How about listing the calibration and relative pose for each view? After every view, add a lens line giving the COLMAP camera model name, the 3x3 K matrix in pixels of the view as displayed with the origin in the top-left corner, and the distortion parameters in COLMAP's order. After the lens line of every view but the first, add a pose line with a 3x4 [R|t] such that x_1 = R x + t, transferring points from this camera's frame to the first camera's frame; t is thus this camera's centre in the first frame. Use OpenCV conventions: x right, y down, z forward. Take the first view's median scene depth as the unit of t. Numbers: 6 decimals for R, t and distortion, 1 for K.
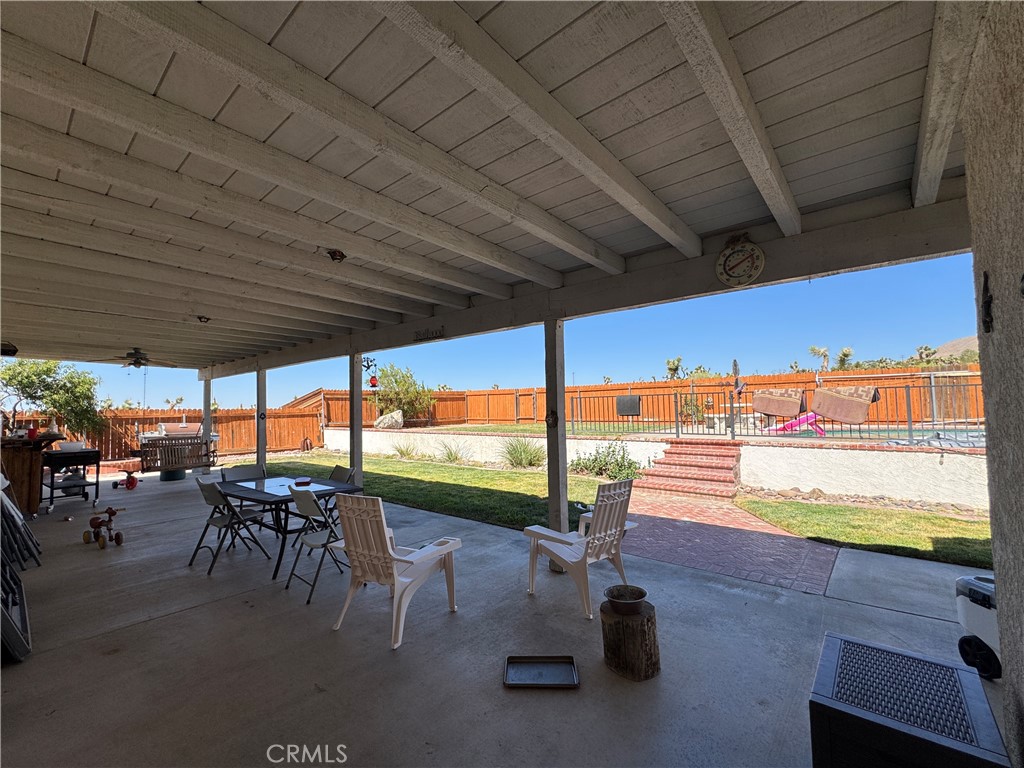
lens RADIAL K [[438.0, 0, 512.0], [0, 438.0, 384.0], [0, 0, 1]] dist [-0.000141, -0.000025]
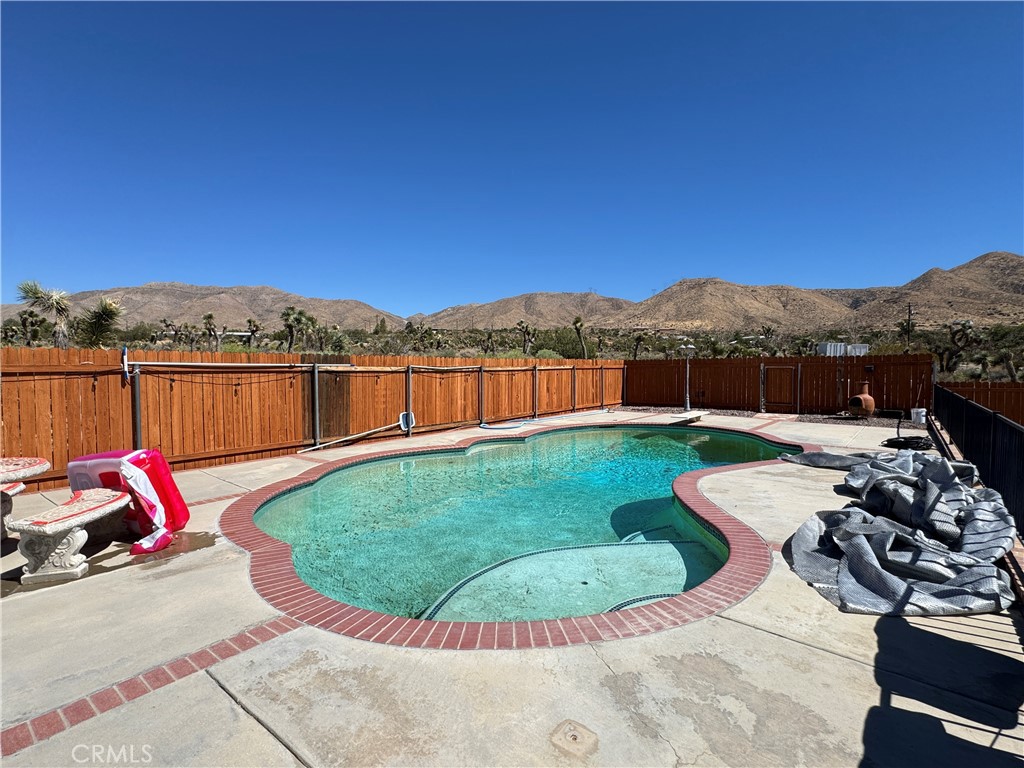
lens RADIAL K [[500.3, 0, 512.0], [0, 500.3, 384.0], [0, 0, 1]] dist [-0.002986, -0.000153]
pose [[-0.047830, -0.007600, 0.998827, 0.369329], [-0.043547, 0.999036, 0.005516, -0.021092], [-0.997906, -0.043232, -0.048115, 1.109067]]
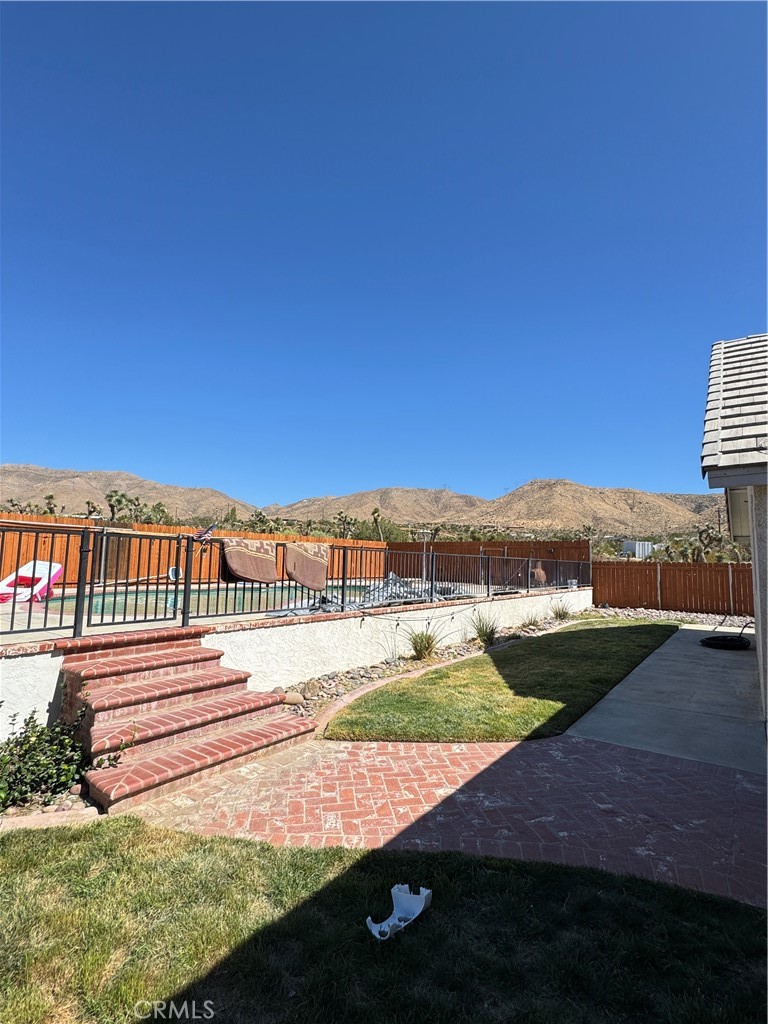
lens RADIAL K [[500.3, 0, 384.0], [0, 500.3, 512.0], [0, 0, 1]] dist [-0.002986, -0.000153]
pose [[-0.085167, 0.120253, 0.989083, -0.135969], [-0.071733, 0.989374, -0.126465, 0.043847], [-0.993781, -0.081721, -0.075636, 0.755372]]
